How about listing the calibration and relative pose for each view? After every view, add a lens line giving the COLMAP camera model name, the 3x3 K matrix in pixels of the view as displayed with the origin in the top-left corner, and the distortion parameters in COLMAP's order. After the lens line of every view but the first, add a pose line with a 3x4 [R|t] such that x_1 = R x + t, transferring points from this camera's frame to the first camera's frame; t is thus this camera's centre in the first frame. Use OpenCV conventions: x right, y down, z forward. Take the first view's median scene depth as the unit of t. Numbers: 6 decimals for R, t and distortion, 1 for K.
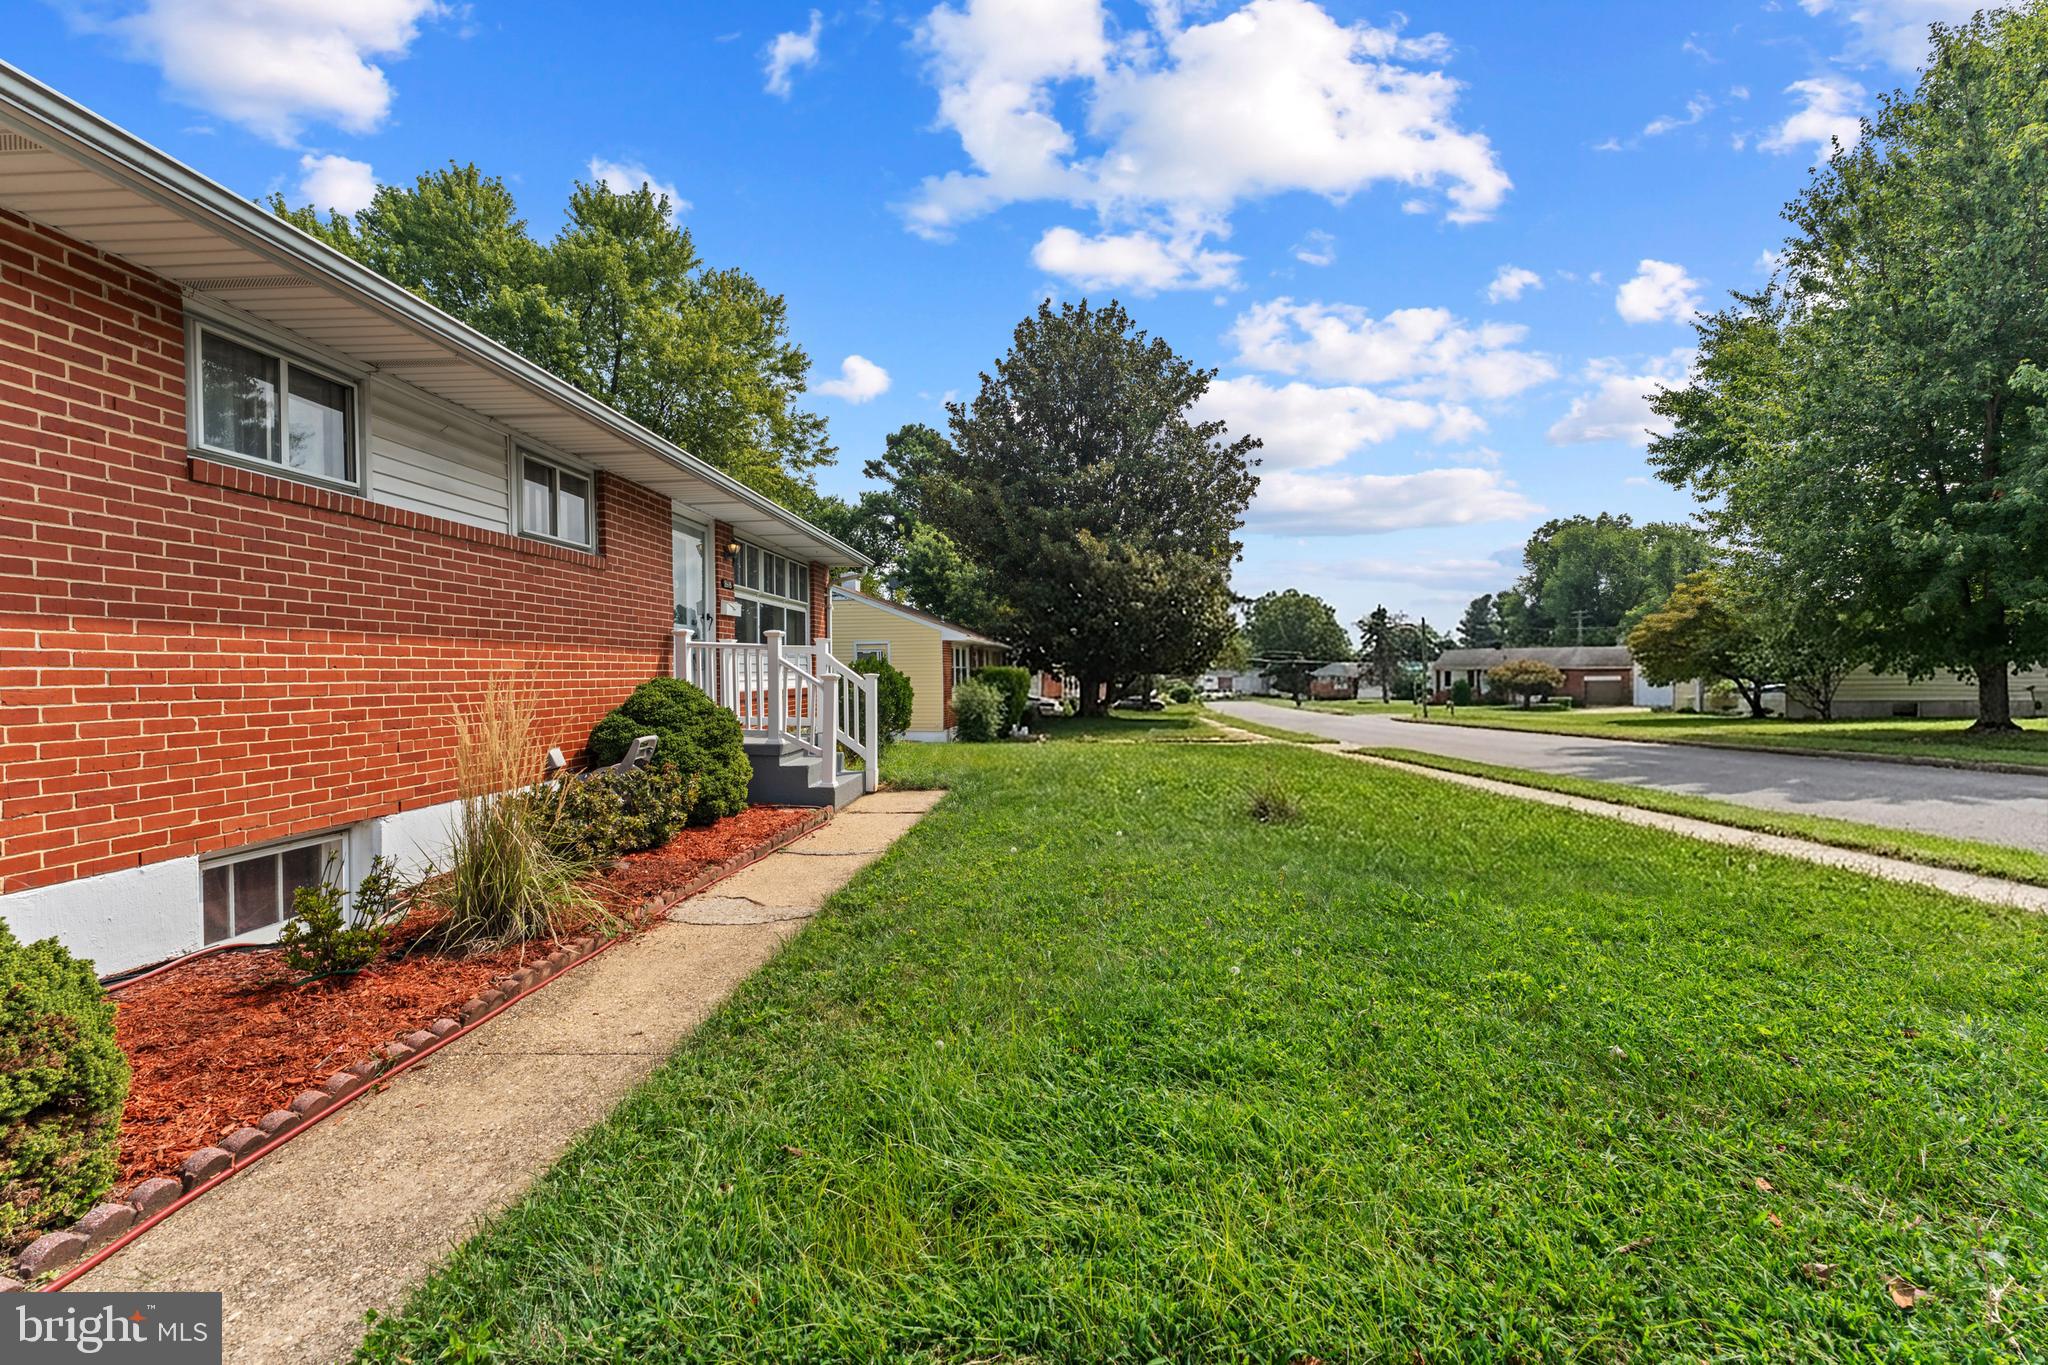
lens RADIAL K [[820.4, 0, 1035.3], [0, 820.4, 684.0], [0, 0, 1]] dist [0.002879, 0.000106]
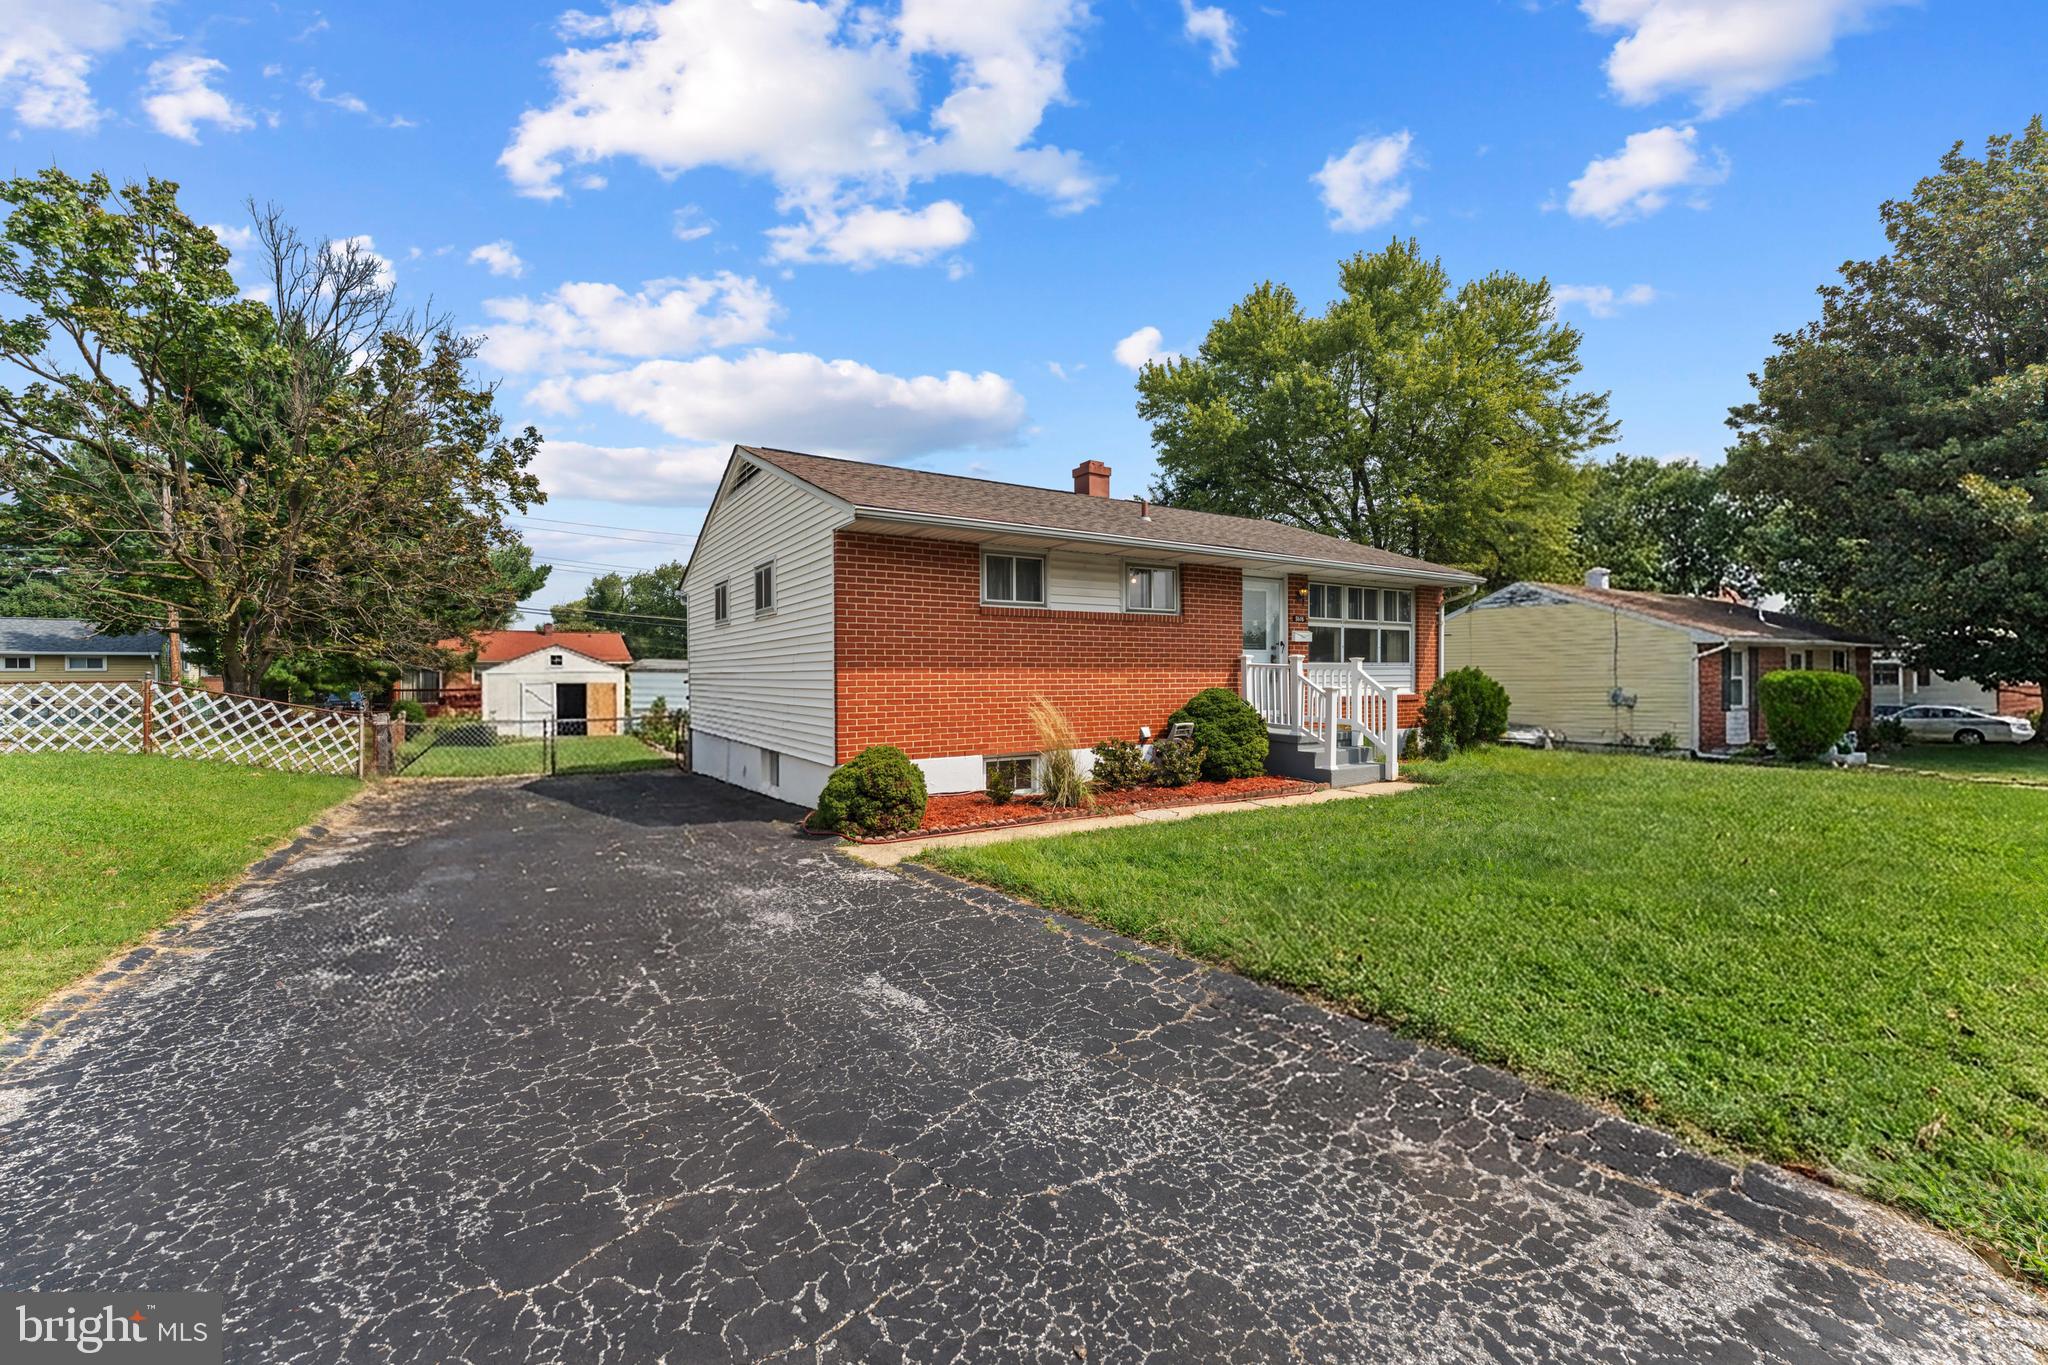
lens RADIAL K [[820.4, 0, 1021.0], [0, 820.4, 687.4], [0, 0, 1]] dist [0.002879, 0.000106]
pose [[0.577616, 0.016329, -0.816146, 0.148952], [-0.012142, 0.999861, 0.011412, -0.005256], [0.816219, 0.003317, 0.577734, -0.053462]]
